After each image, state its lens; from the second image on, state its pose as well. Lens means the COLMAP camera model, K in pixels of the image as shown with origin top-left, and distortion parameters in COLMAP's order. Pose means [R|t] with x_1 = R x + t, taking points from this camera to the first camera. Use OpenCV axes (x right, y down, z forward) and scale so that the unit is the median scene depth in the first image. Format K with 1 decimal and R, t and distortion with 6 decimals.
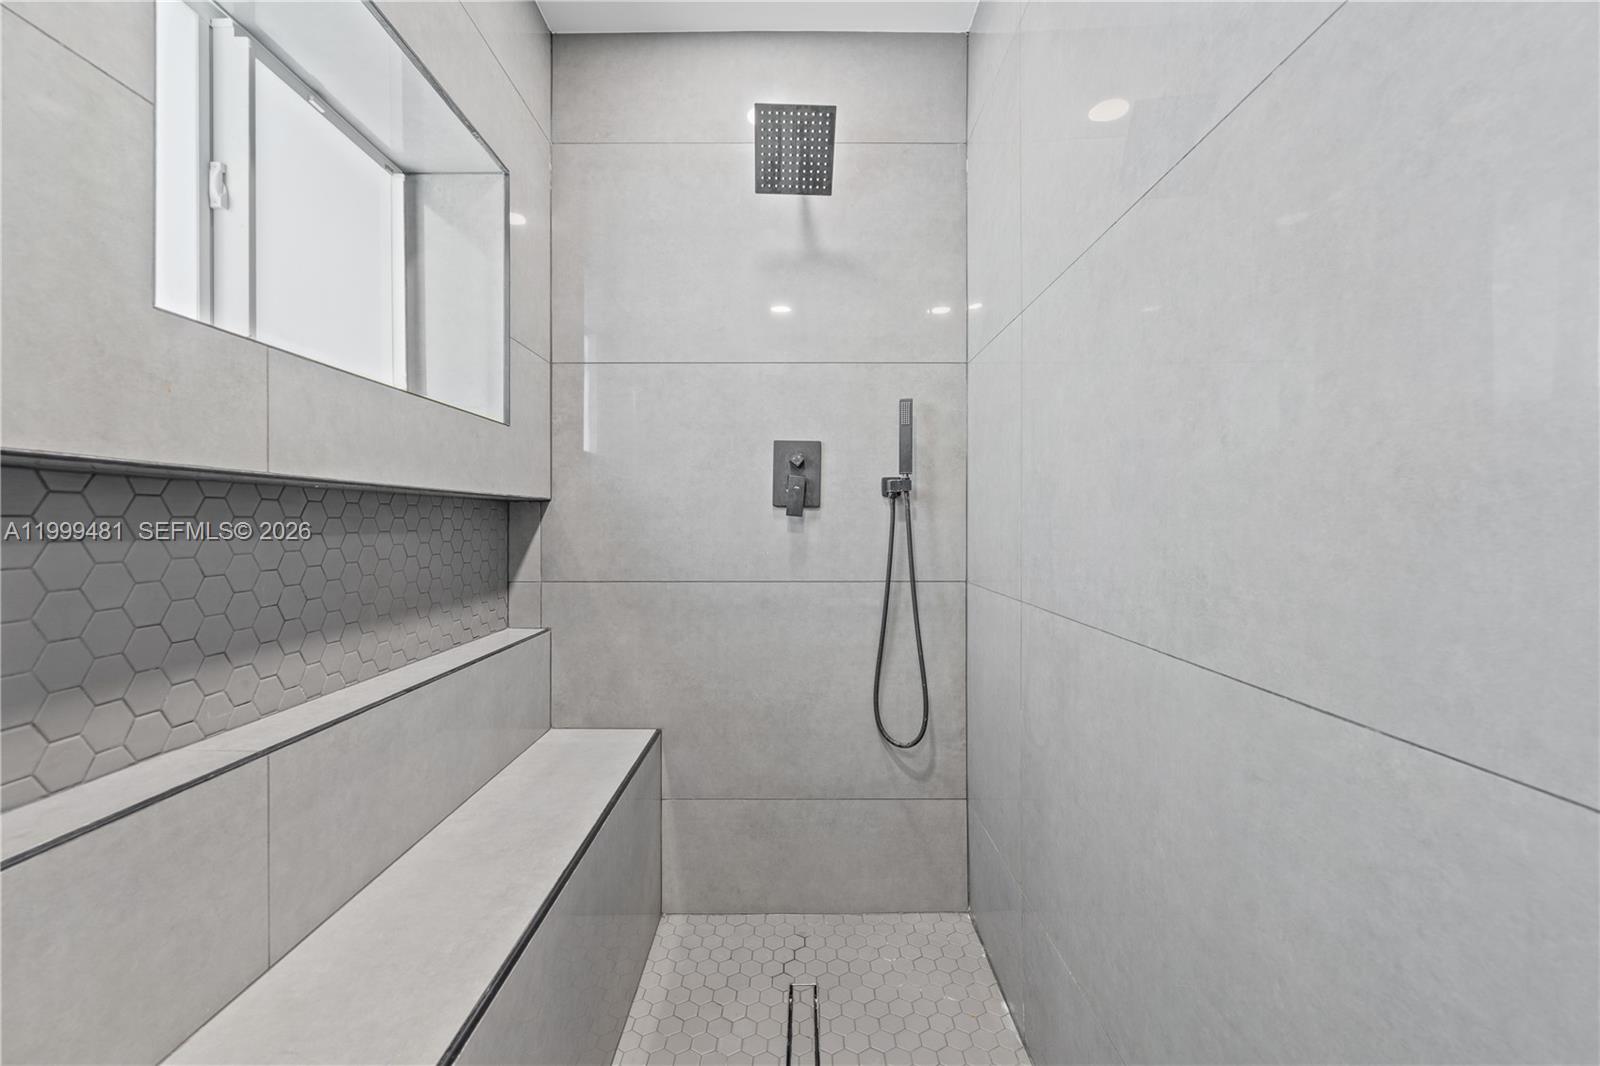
lens RADIAL K [[651.4, 0, 794.8], [0, 651.4, 527.8], [0, 0, 1]] dist [0.000053, -0.000805]
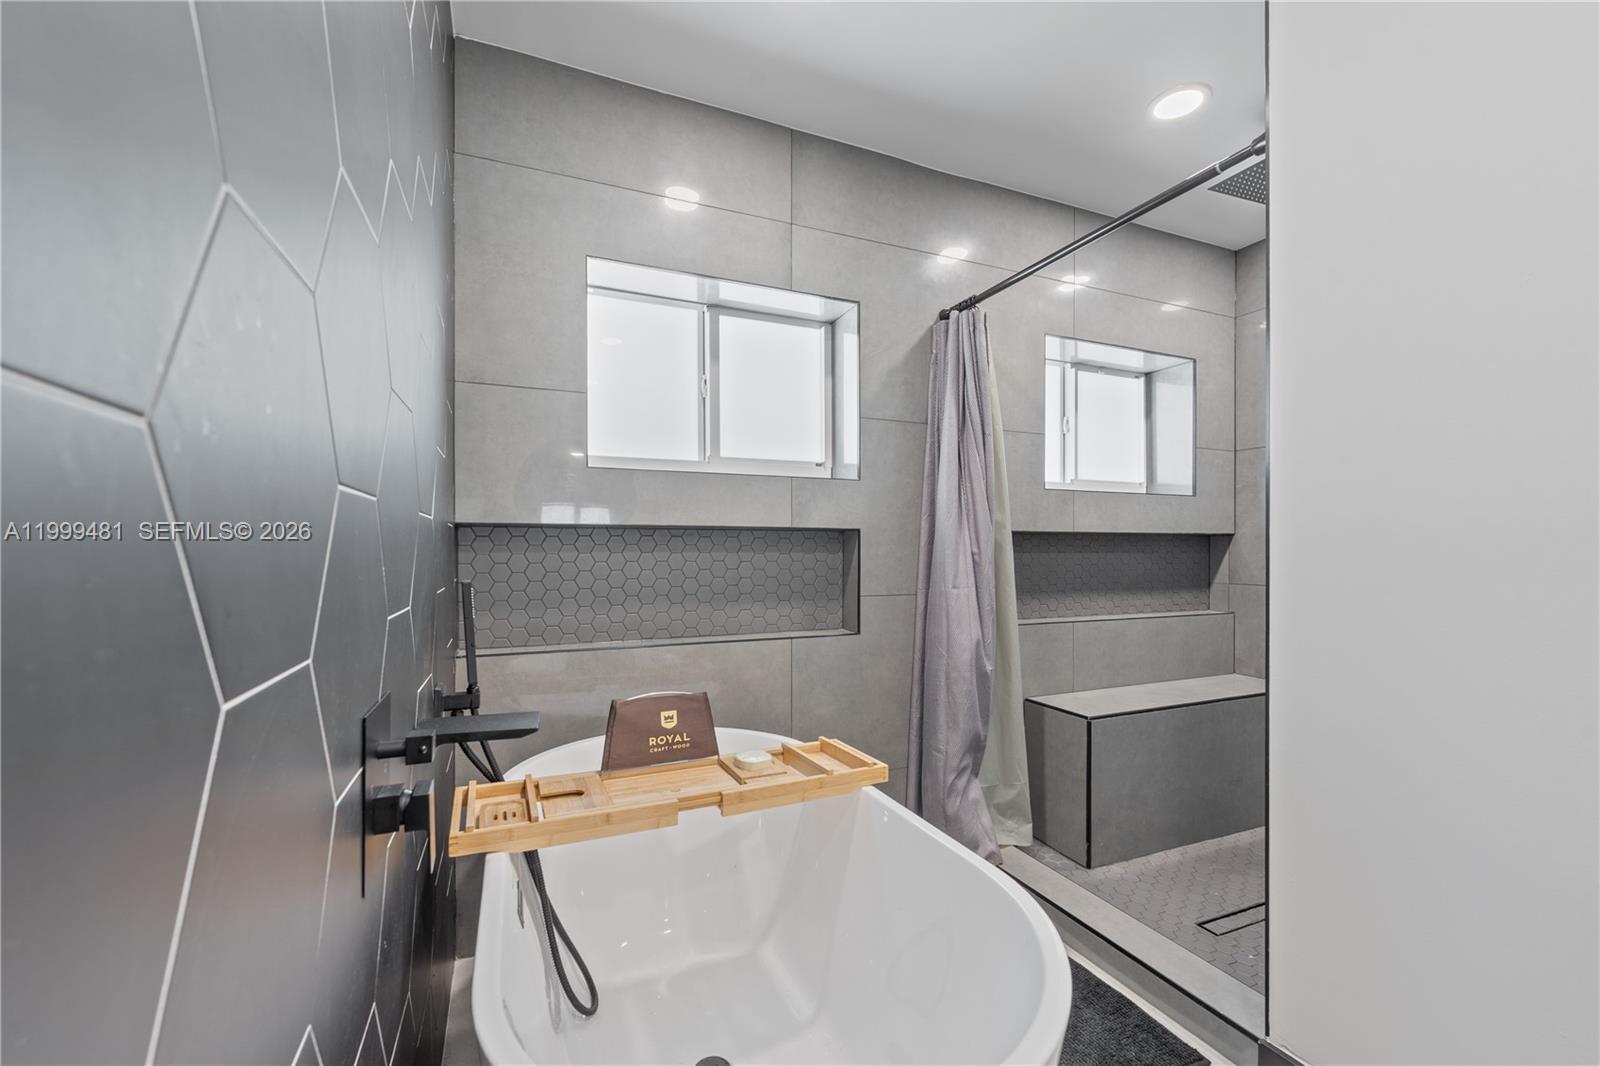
lens RADIAL K [[651.4, 0, 796.5], [0, 651.4, 543.9], [0, 0, 1]] dist [0.000053, -0.000805]
pose [[0.388637, -0.010318, -0.921333, 0.822520], [-0.007361, 0.999871, -0.014302, 0.015258], [0.921362, 0.012340, 0.388511, -0.760093]]
